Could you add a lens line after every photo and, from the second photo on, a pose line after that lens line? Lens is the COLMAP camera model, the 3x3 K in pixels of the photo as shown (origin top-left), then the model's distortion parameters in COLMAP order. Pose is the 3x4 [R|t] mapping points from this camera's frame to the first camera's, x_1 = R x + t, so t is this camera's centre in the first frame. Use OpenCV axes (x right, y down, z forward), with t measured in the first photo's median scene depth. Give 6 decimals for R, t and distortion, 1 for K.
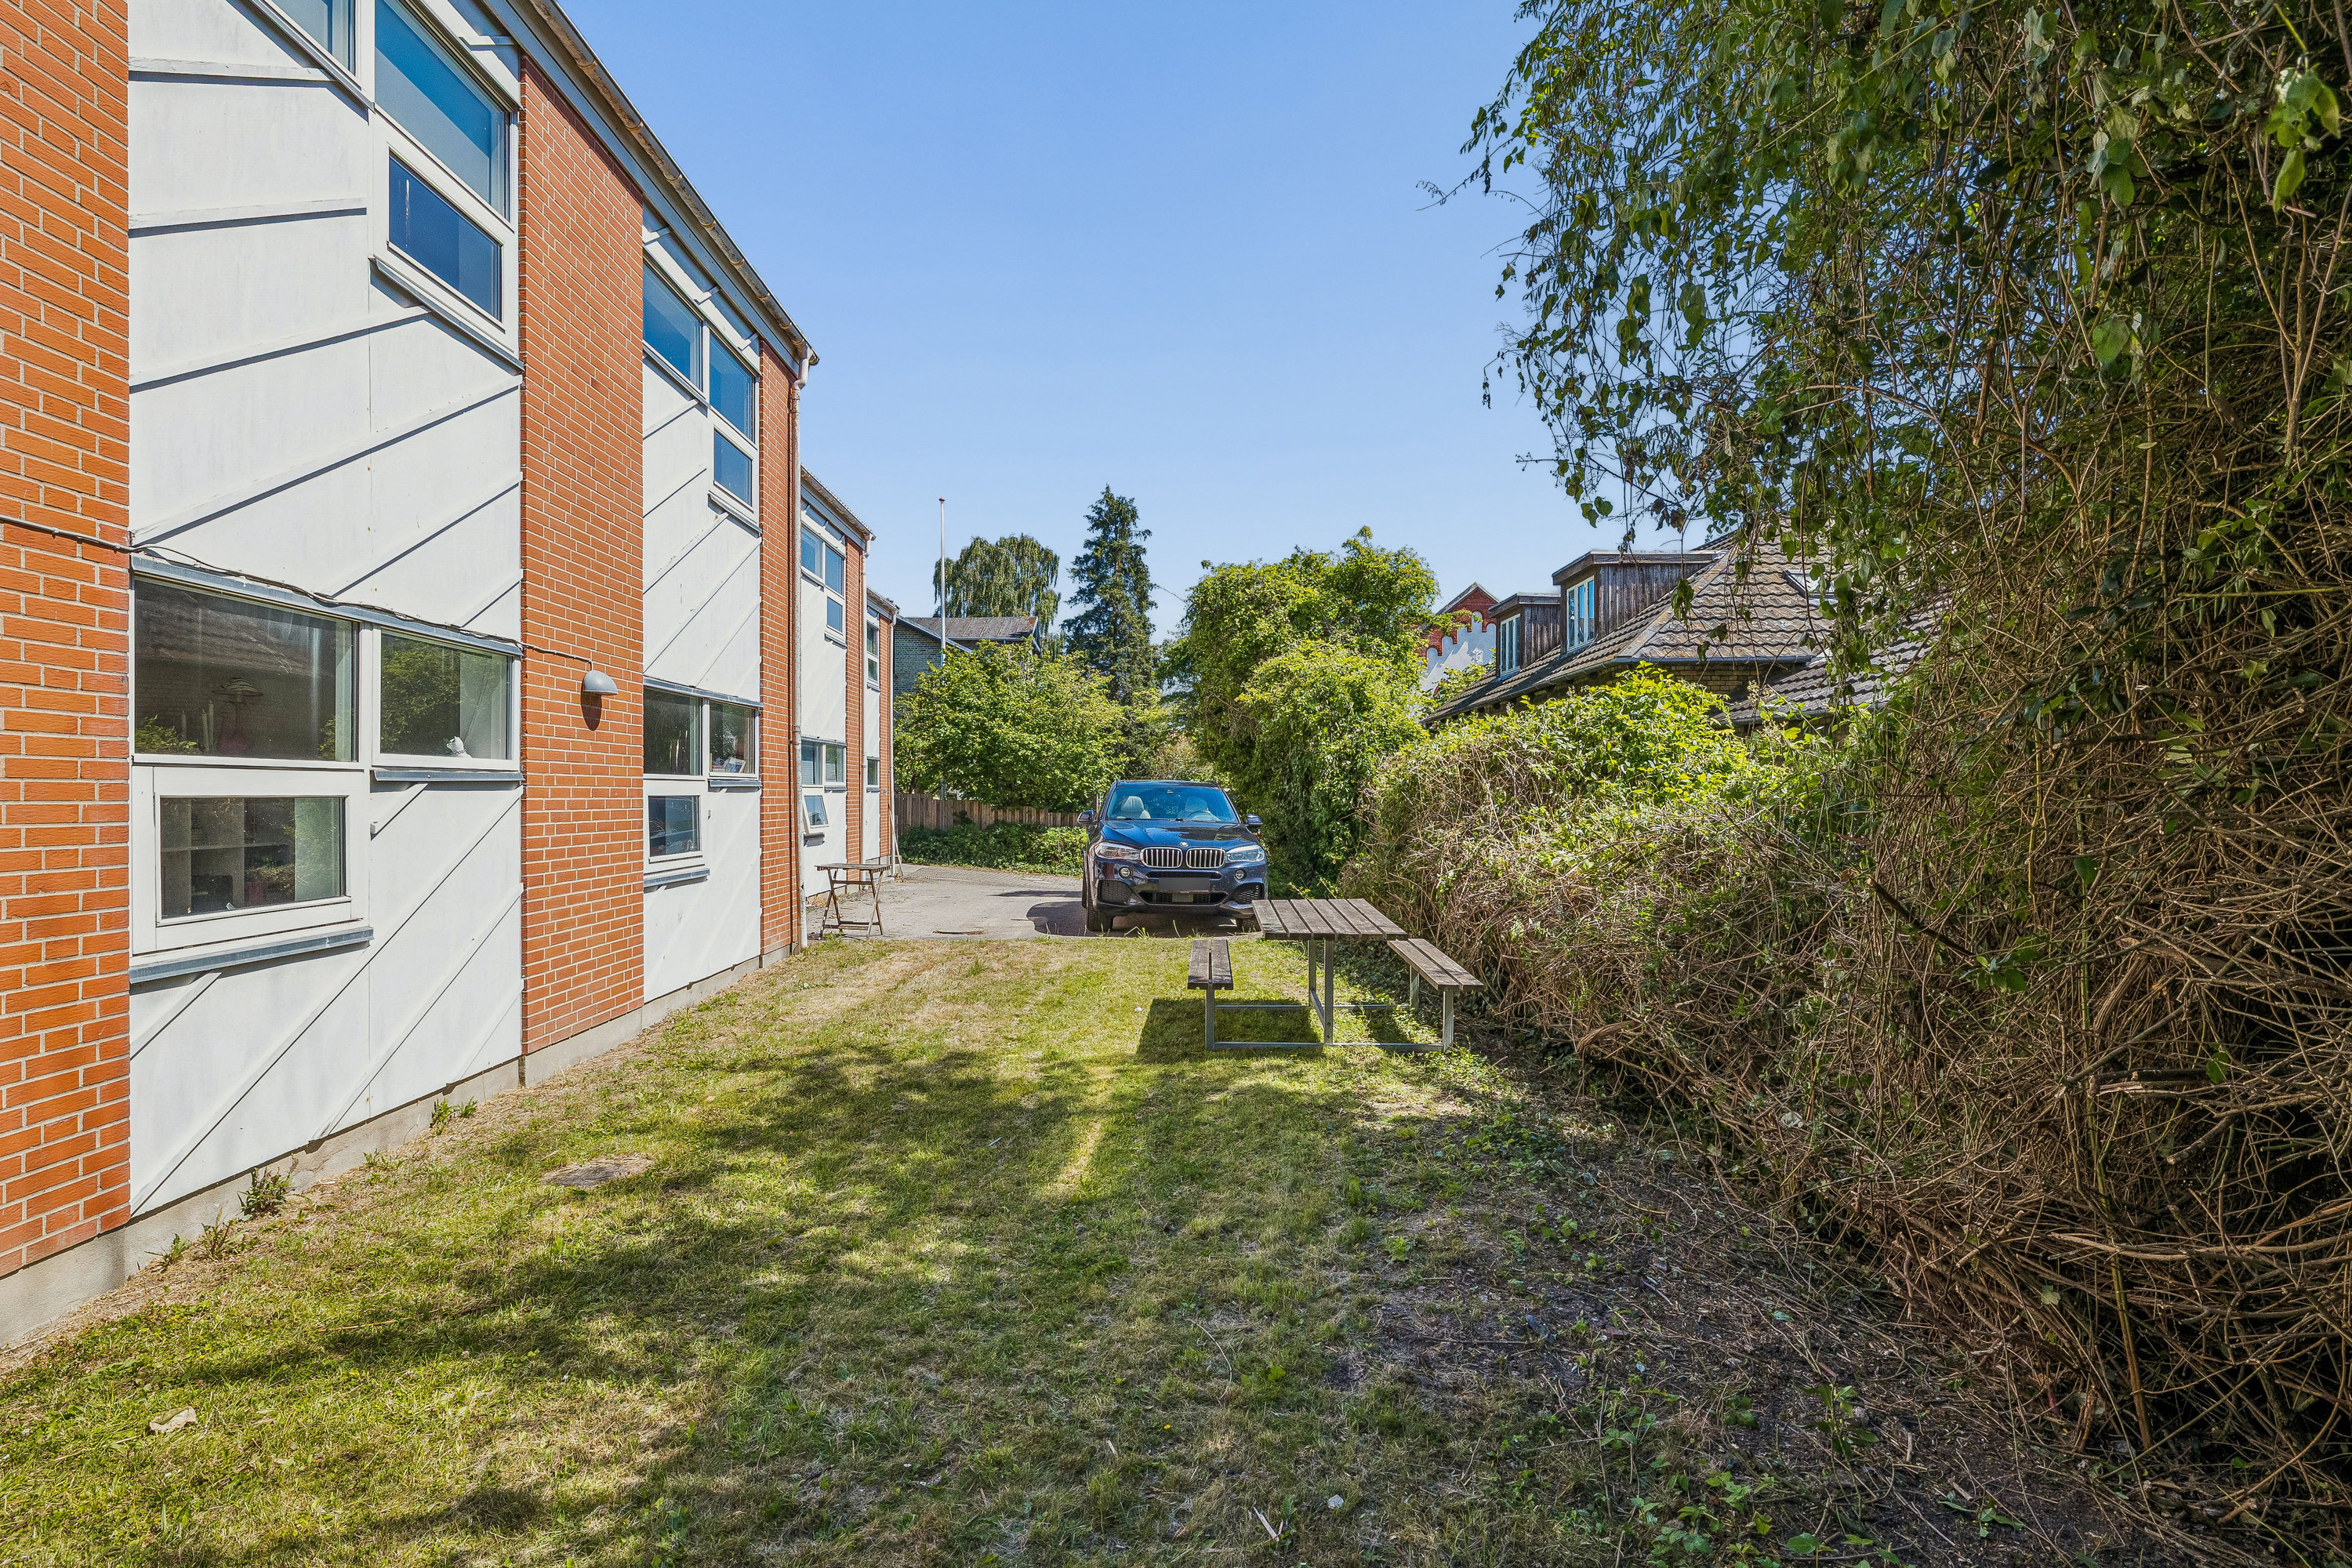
lens RADIAL K [[1167.4, 0, 1164.8], [0, 1167.4, 795.6], [0, 0, 1]] dist [-0.003771, 0.000169]
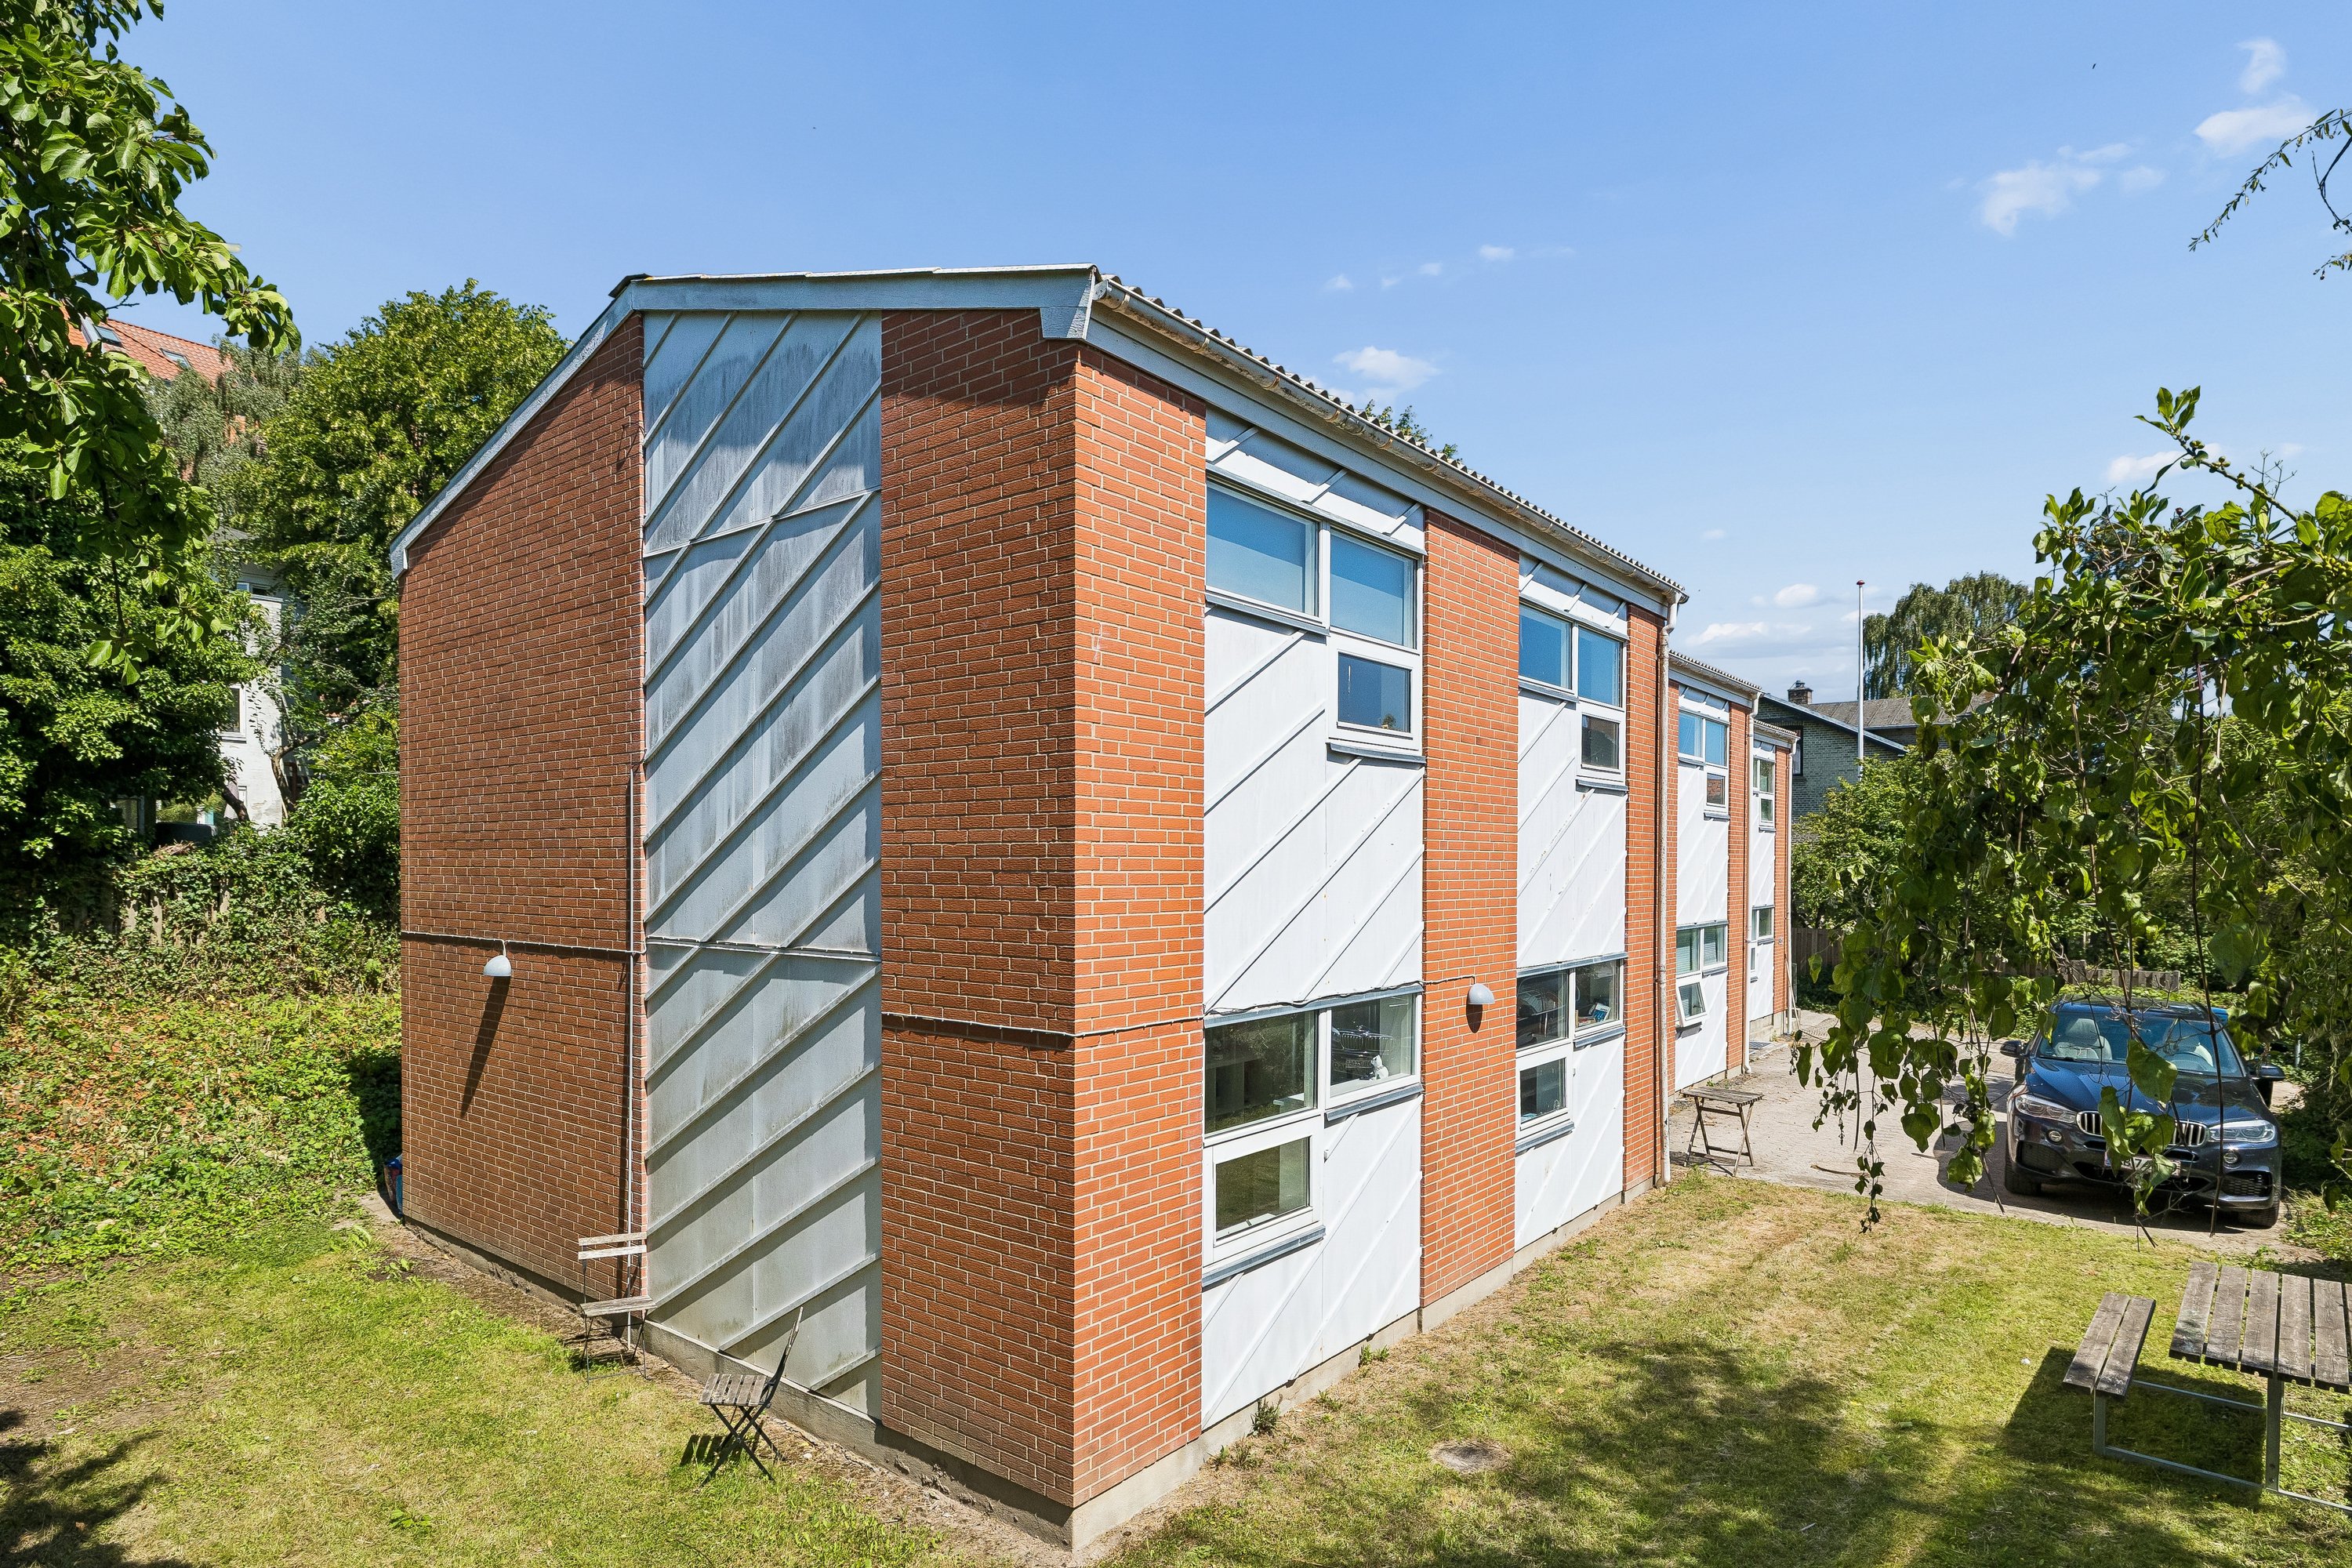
lens RADIAL K [[1266.9, 0, 1193.4], [0, 1266.9, 873.0], [0, 0, 1]] dist [-0.005158, 0.004859]
pose [[0.774934, 0.009214, -0.631974, 0.123149], [-0.007355, 0.999957, 0.005560, -0.258291], [0.631999, 0.000339, 0.774969, -0.222569]]
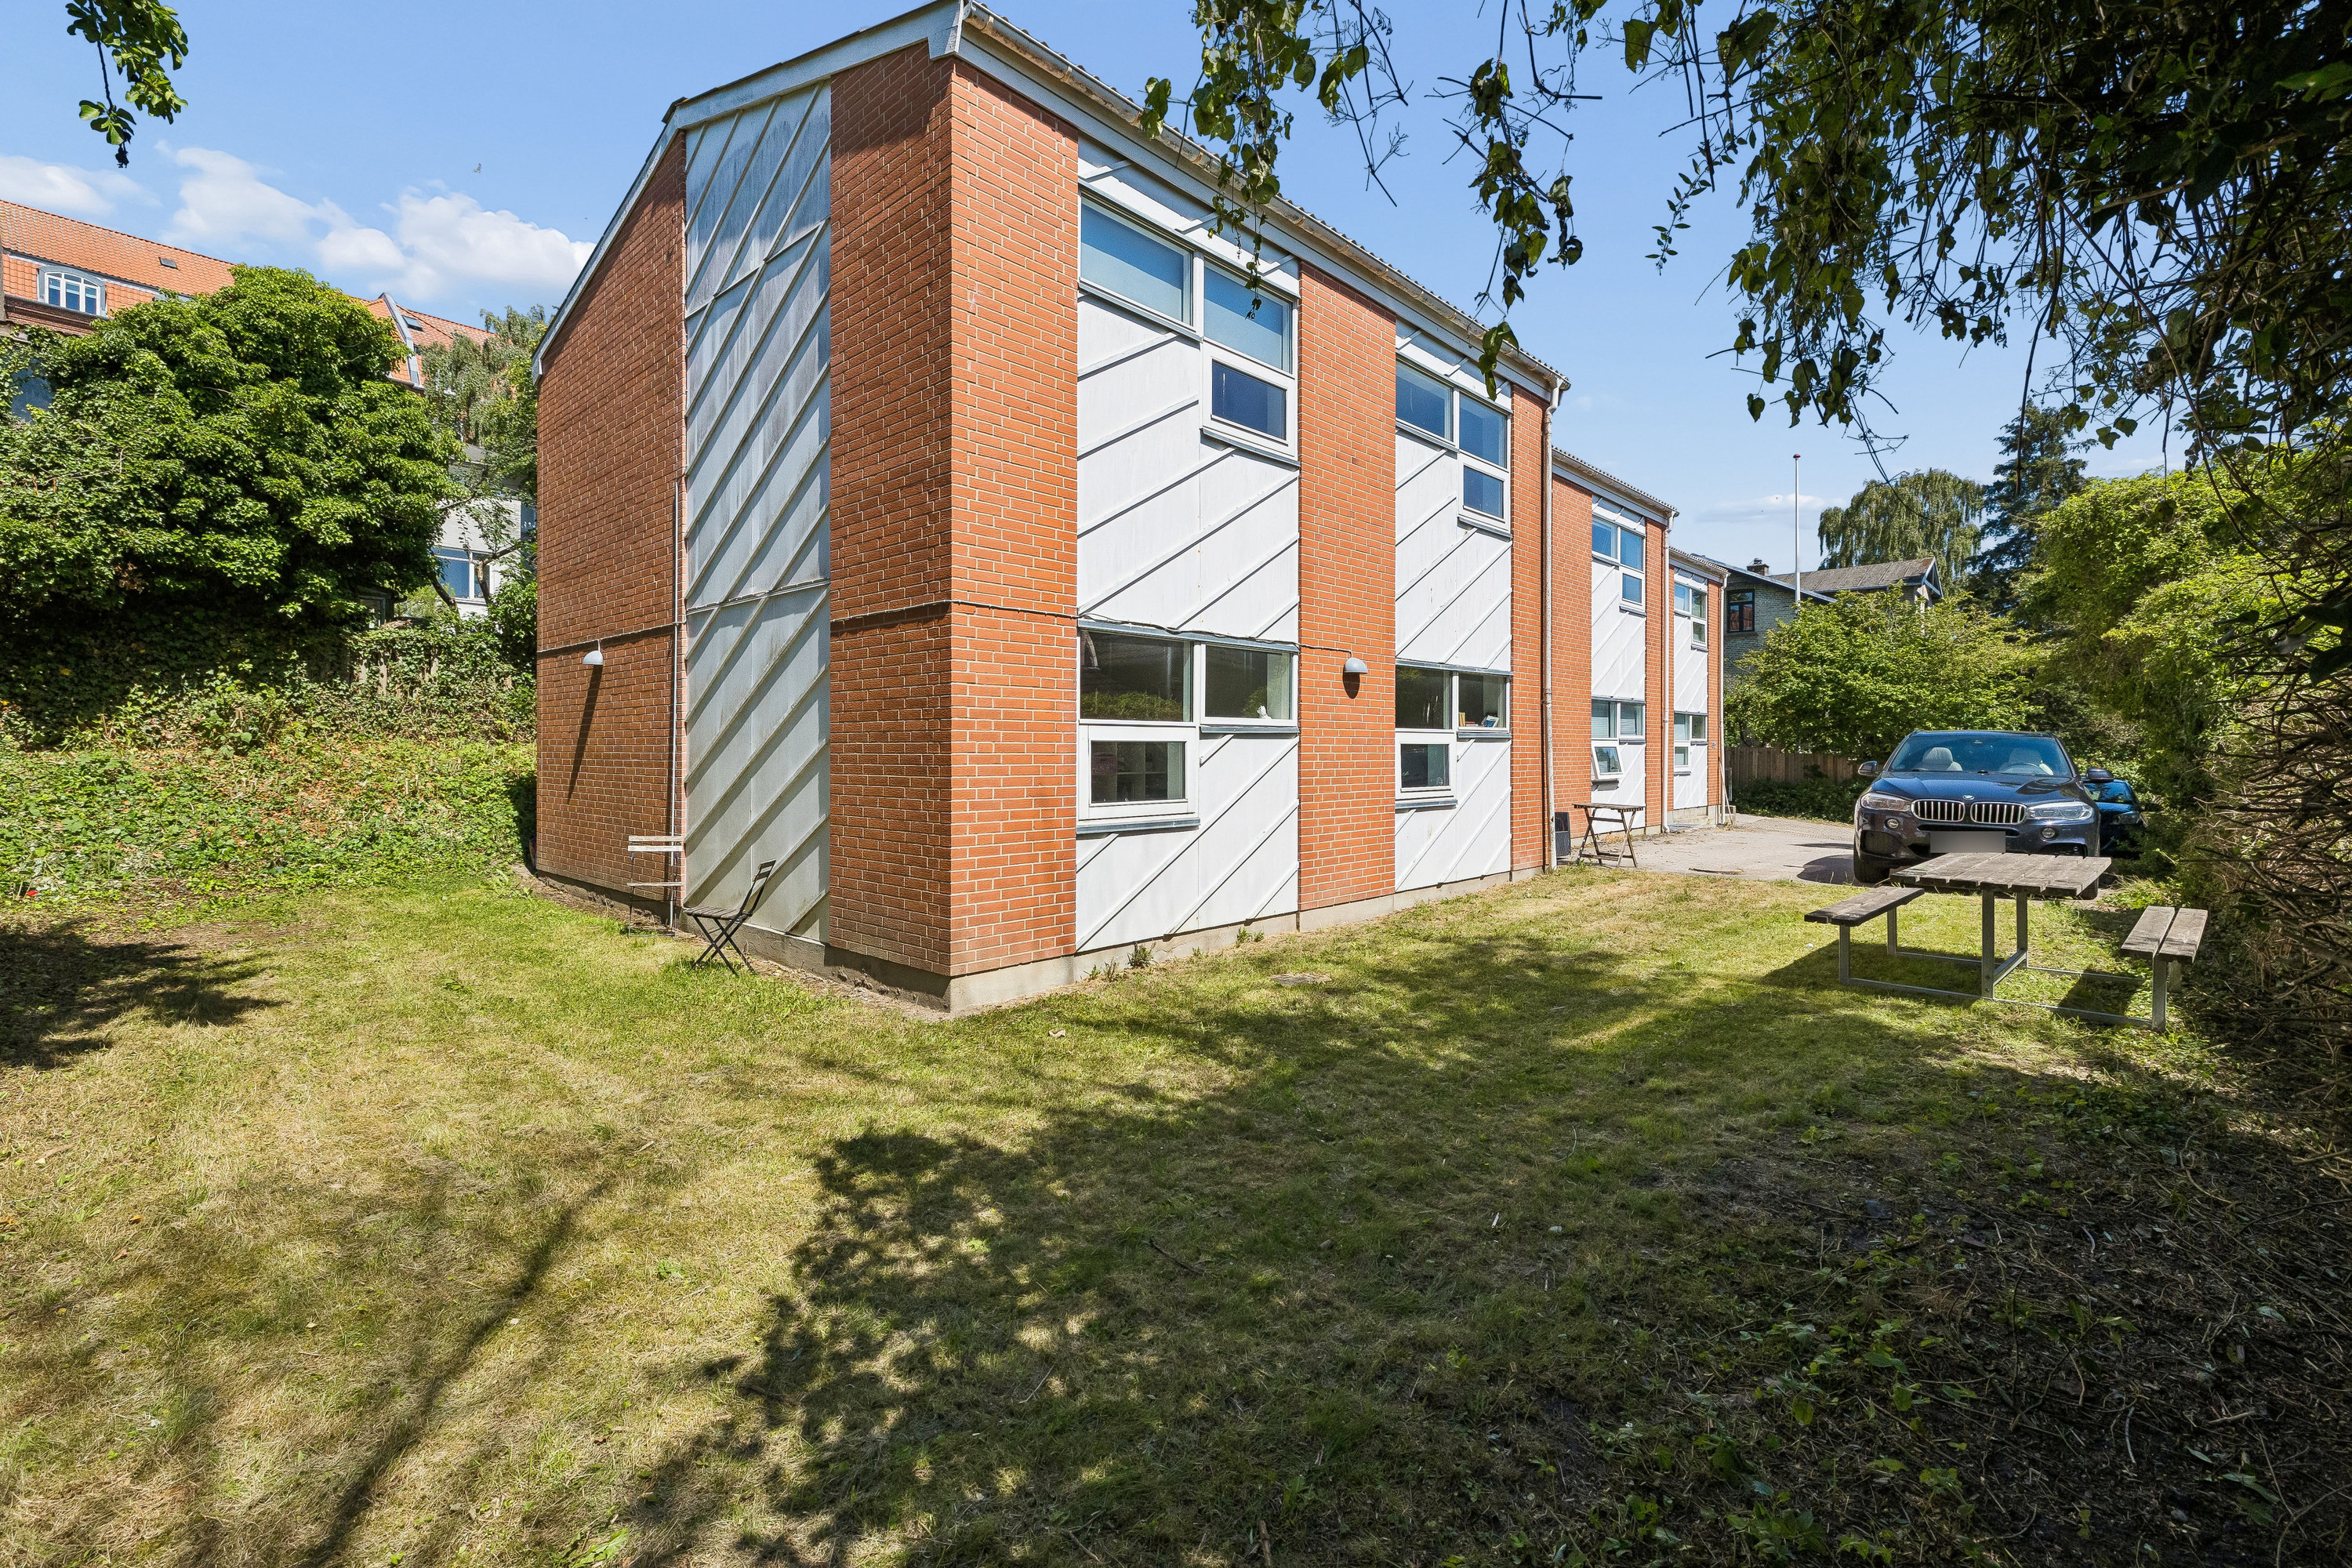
lens RADIAL K [[1031.4, 0, 1174.6], [0, 1031.4, 740.7], [0, 0, 1]] dist [0.009166, -0.000852]
pose [[0.716885, -0.005012, -0.697173, 0.288323], [-0.002061, 0.999955, -0.009308, 0.010766], [0.697188, 0.008110, 0.716842, -0.094693]]
